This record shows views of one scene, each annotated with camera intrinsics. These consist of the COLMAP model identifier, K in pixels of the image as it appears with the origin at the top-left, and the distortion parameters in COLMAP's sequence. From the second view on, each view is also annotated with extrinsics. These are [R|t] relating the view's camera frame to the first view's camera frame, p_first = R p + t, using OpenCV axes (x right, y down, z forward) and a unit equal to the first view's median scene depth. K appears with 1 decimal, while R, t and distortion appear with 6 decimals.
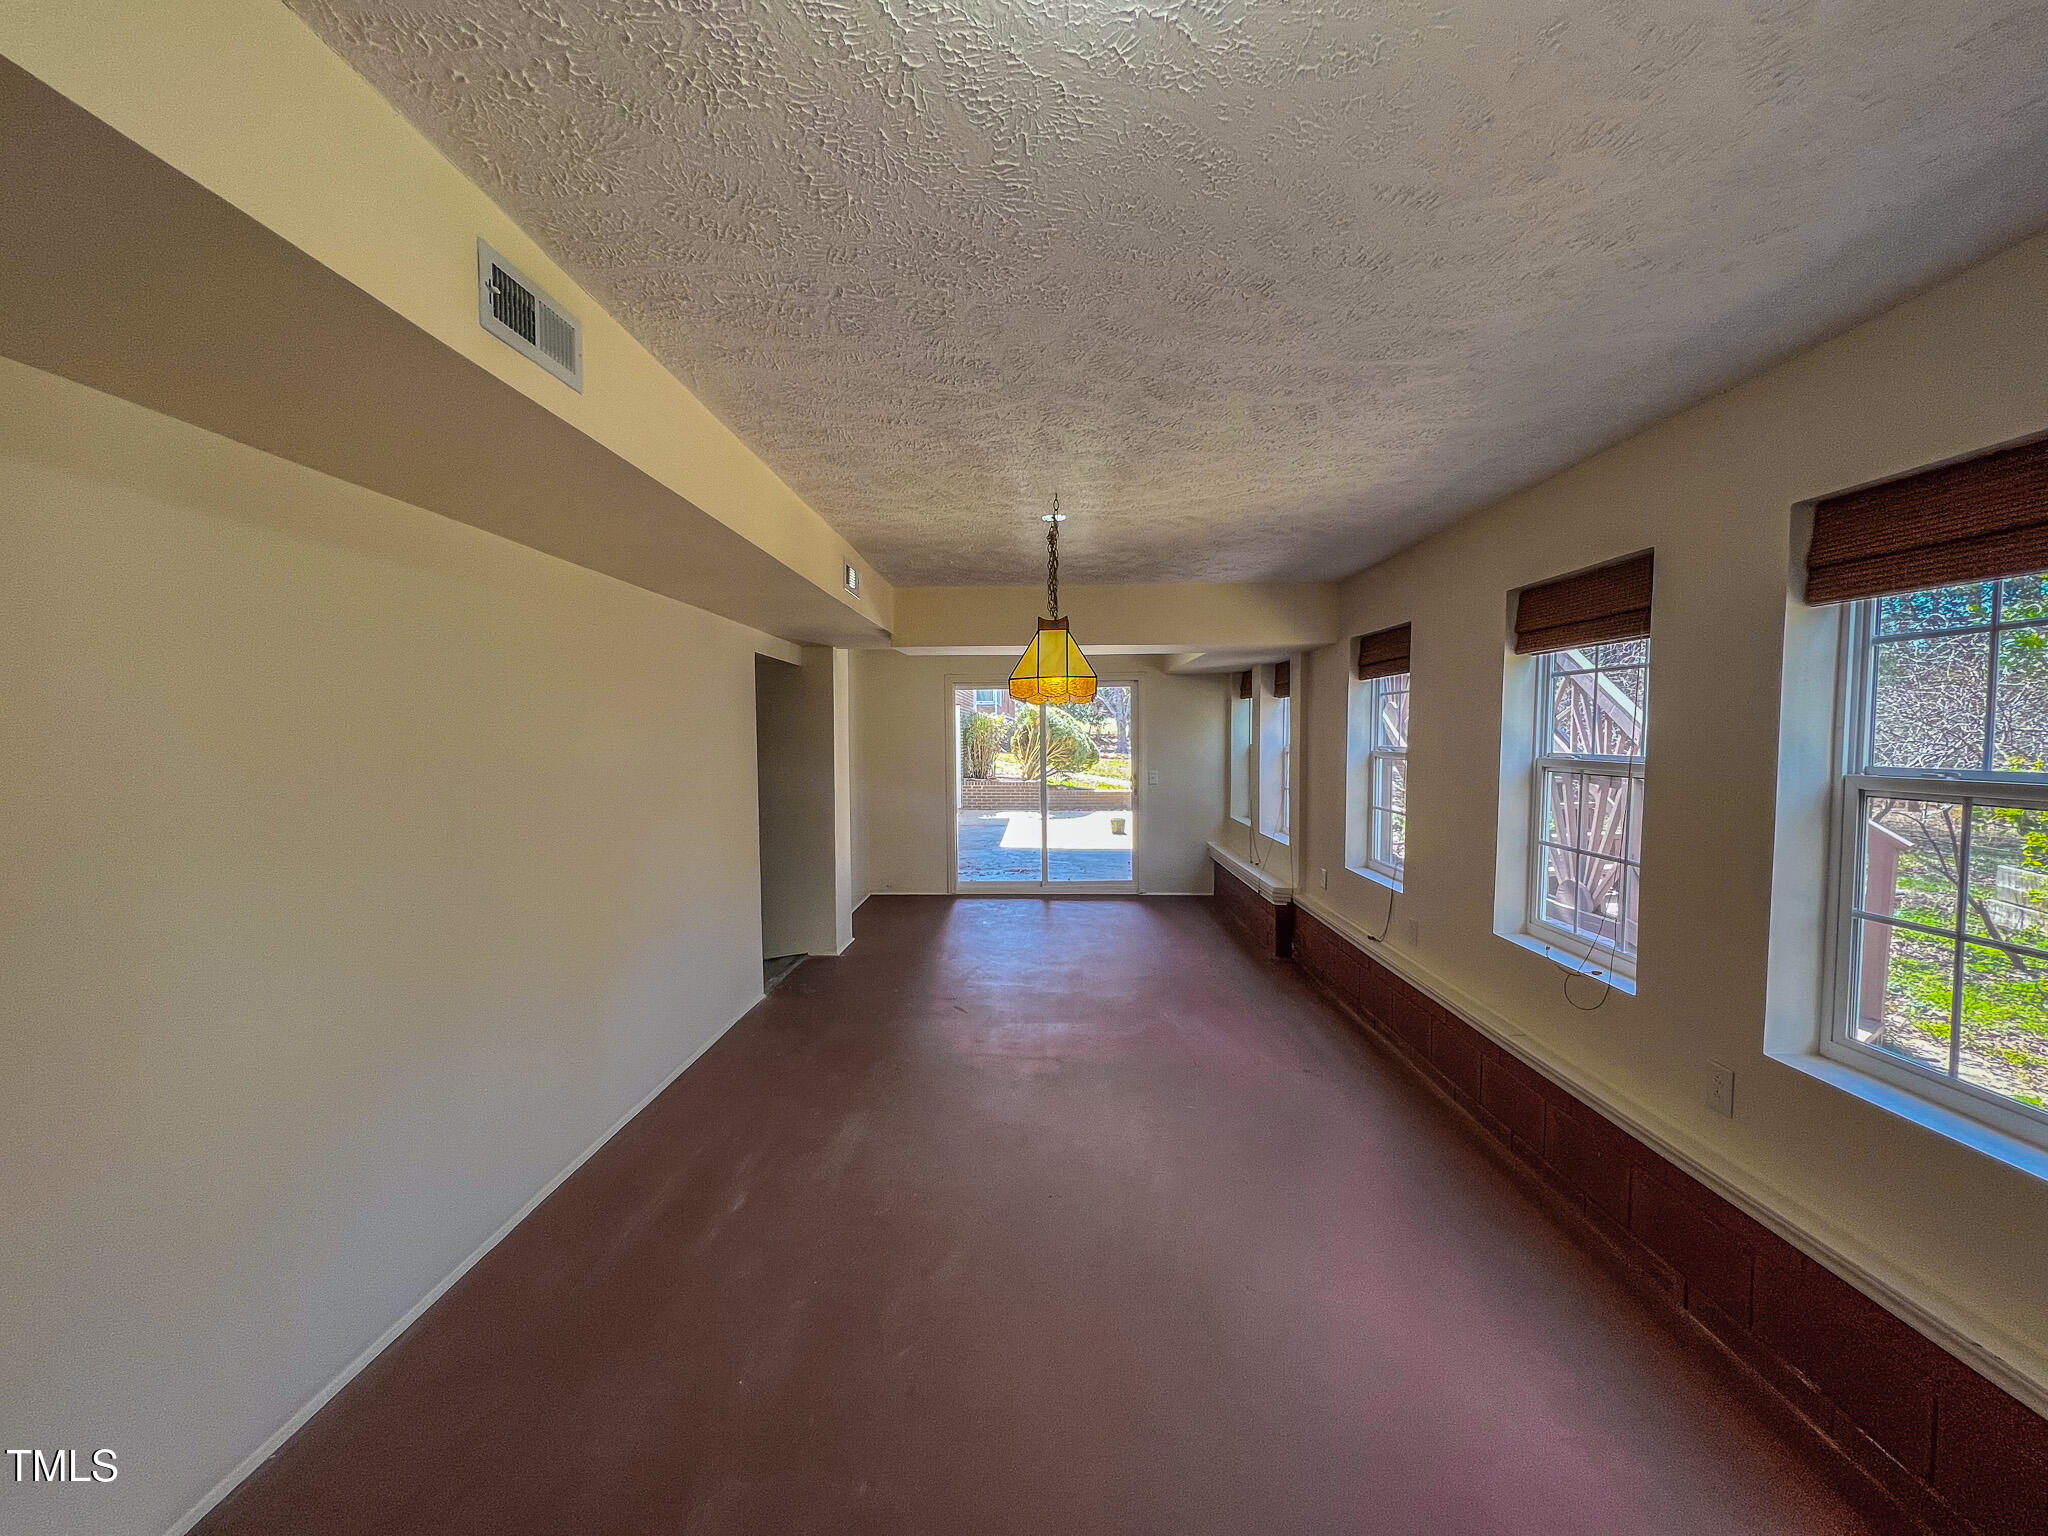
lens RADIAL K [[815.4, 0, 1018.0], [0, 815.4, 769.7], [0, 0, 1]] dist [0.002087, 0.000286]
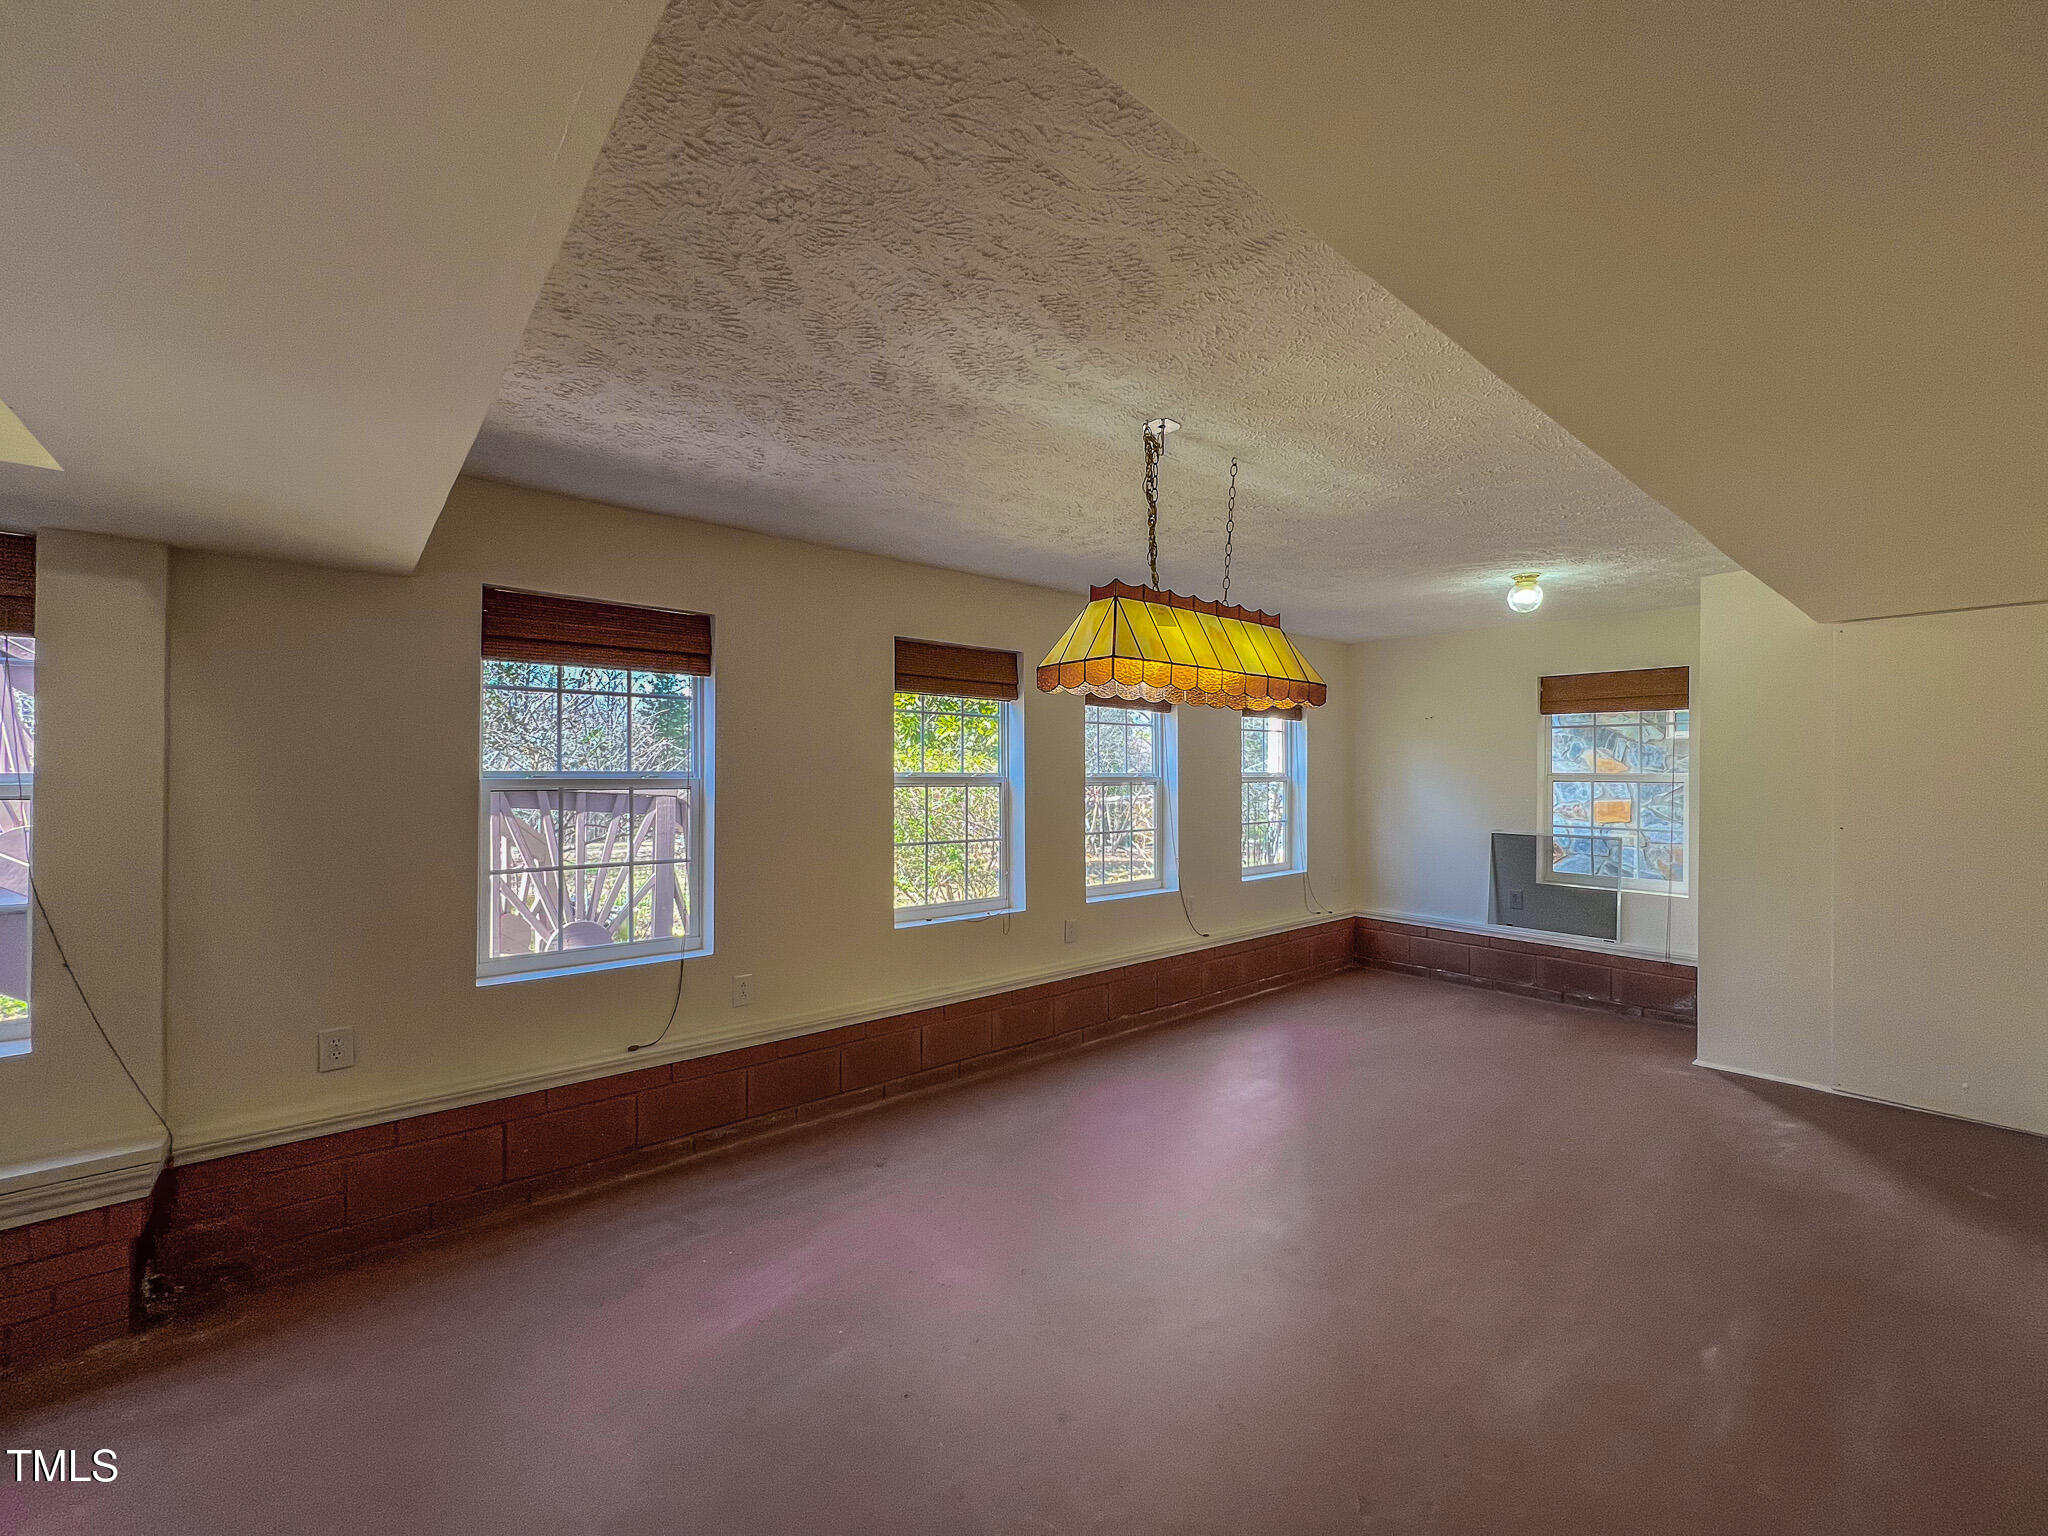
lens RADIAL K [[815.4, 0, 1013.2], [0, 815.4, 771.6], [0, 0, 1]] dist [0.002087, 0.000286]
pose [[-0.639094, 0.010424, 0.769058, -0.467808], [0.047296, 0.998548, 0.025769, -0.054084], [-0.767673, 0.052843, -0.638660, 1.764074]]
